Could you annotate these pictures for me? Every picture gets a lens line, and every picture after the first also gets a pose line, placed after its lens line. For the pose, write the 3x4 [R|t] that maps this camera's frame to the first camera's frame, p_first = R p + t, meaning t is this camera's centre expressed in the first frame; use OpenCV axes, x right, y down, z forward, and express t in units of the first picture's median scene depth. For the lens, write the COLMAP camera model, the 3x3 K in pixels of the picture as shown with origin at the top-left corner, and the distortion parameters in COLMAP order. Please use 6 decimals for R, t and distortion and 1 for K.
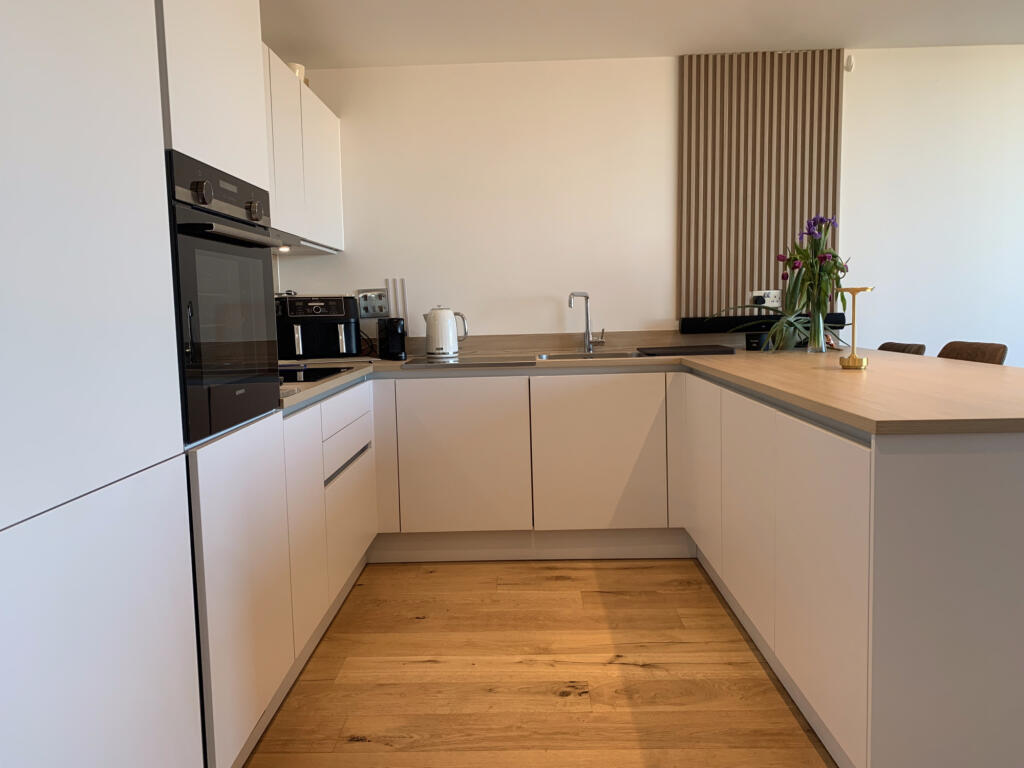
lens RADIAL K [[779.3, 0, 501.4], [0, 779.3, 379.5], [0, 0, 1]] dist [0.038389, -0.046779]
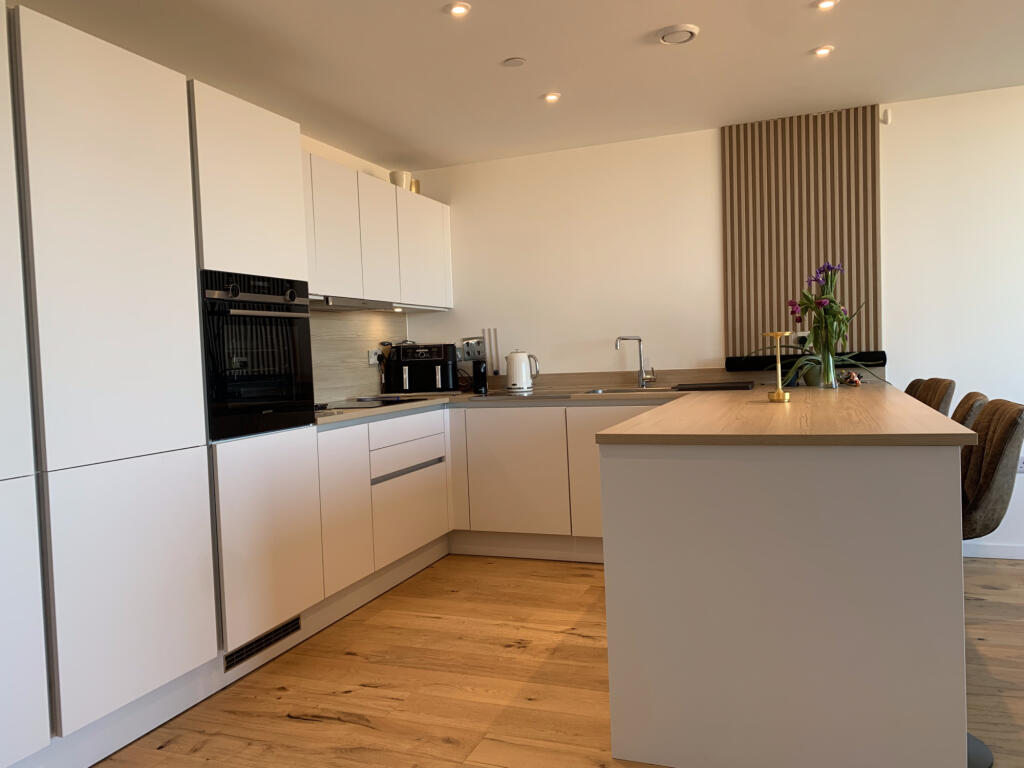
lens RADIAL K [[779.3, 0, 506.9], [0, 779.3, 381.7], [0, 0, 1]] dist [0.038389, -0.046779]
pose [[0.940294, -0.001462, -0.340359, 0.357451], [-0.013317, 0.999067, -0.041082, 0.007043], [0.340102, 0.043162, 0.939398, -0.175090]]
